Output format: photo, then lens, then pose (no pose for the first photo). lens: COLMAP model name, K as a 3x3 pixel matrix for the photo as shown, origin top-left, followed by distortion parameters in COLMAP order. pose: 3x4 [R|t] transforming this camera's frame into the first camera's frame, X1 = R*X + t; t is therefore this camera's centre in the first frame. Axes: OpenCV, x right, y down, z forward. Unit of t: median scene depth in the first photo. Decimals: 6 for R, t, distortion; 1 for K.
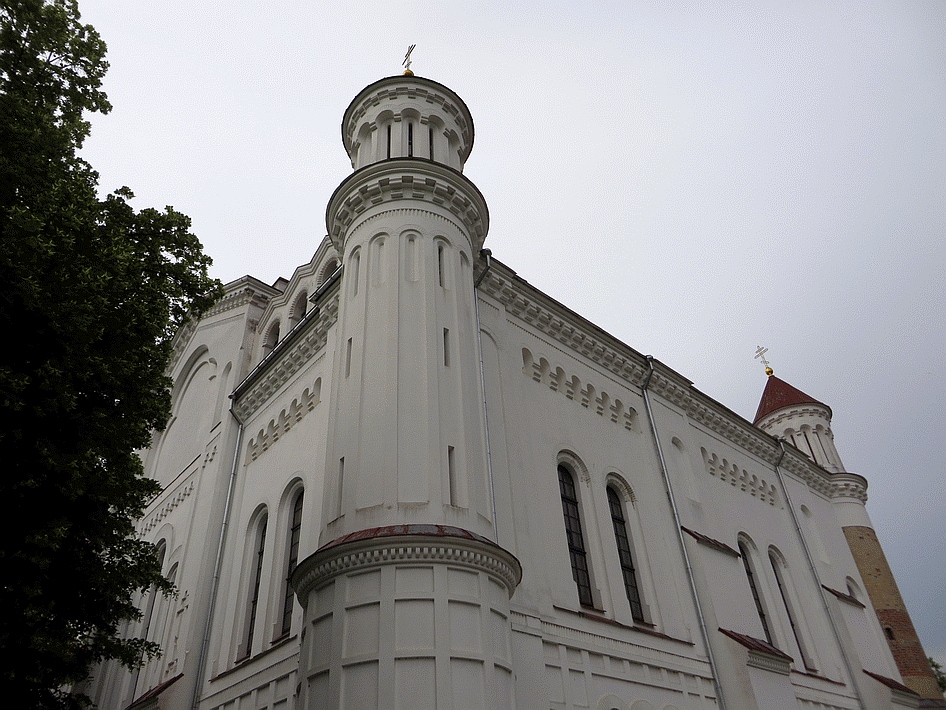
lens RADIAL K [[702.7, 0, 473.0], [0, 702.7, 355.0], [0, 0, 1]] dist [-0.021282, 0.000617]
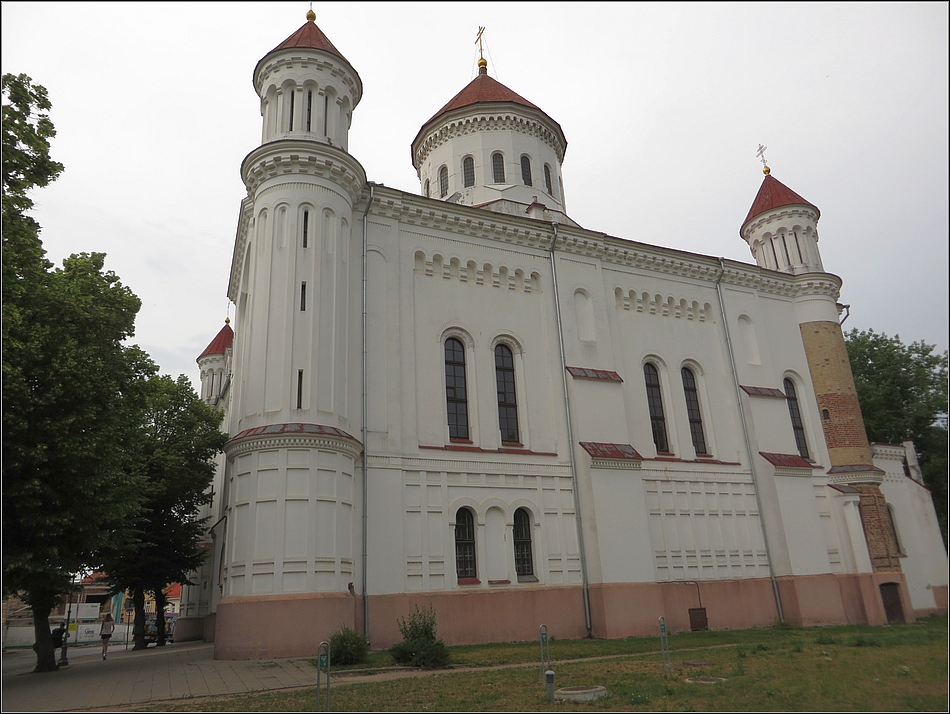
lens RADIAL K [[705.7, 0, 475.0], [0, 705.7, 357.0], [0, 0, 1]] dist [-0.021282, 0.000617]
pose [[0.956101, -0.095793, -0.276938, 0.554896], [0.180622, 0.936835, 0.299526, -0.212522], [0.230752, -0.336398, 0.913011, -0.246070]]
